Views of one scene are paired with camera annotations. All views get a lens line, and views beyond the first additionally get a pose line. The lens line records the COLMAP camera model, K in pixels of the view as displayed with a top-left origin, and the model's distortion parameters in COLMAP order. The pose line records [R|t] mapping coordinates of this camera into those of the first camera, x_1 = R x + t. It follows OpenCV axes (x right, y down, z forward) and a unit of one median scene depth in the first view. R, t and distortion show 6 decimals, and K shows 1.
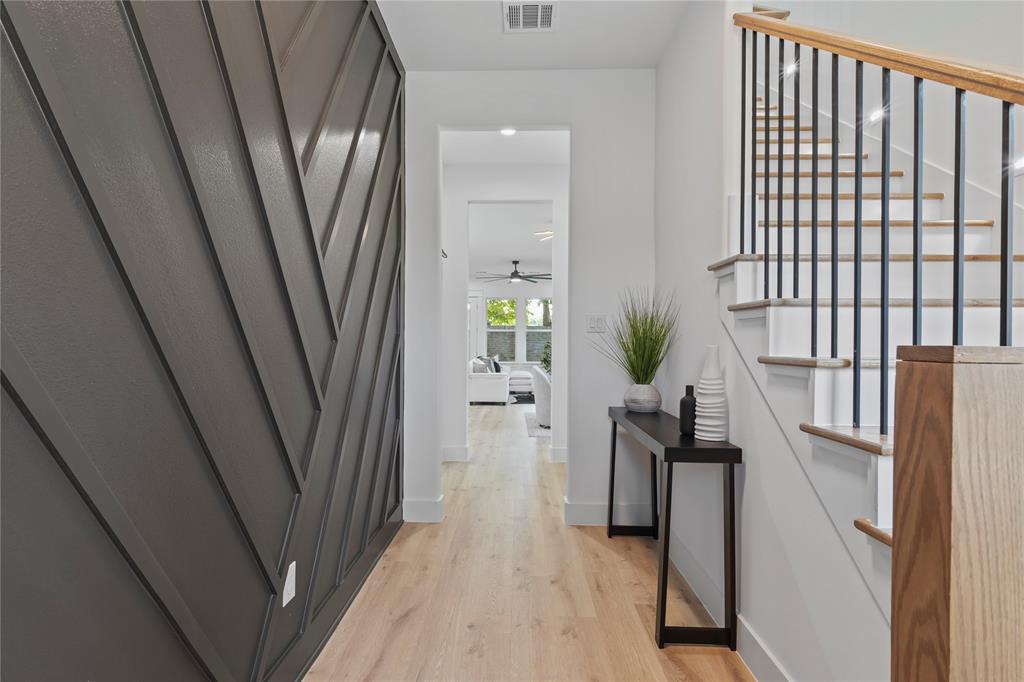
lens RADIAL K [[473.8, 0, 507.4], [0, 473.8, 345.4], [0, 0, 1]] dist [-0.003214, 0.001810]
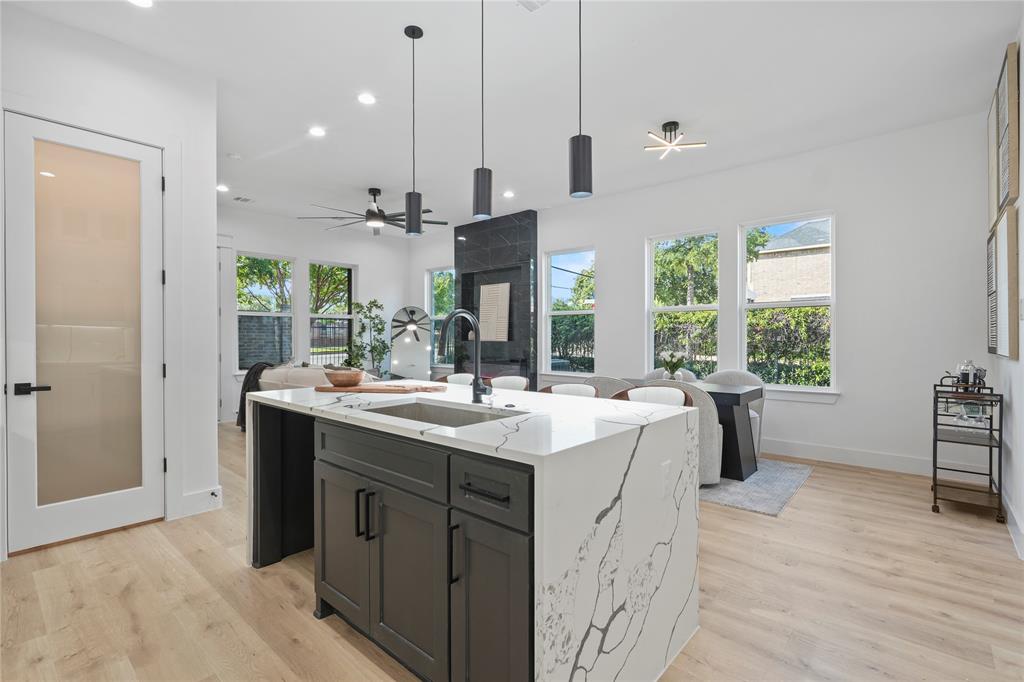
lens RADIAL K [[473.8, 0, 510.9], [0, 473.8, 340.6], [0, 0, 1]] dist [-0.003214, 0.001810]
pose [[0.639175, -0.014586, 0.768923, -1.329475], [0.010706, 0.999892, 0.010068, -0.017996], [-0.768987, 0.001797, 0.639262, 2.225418]]
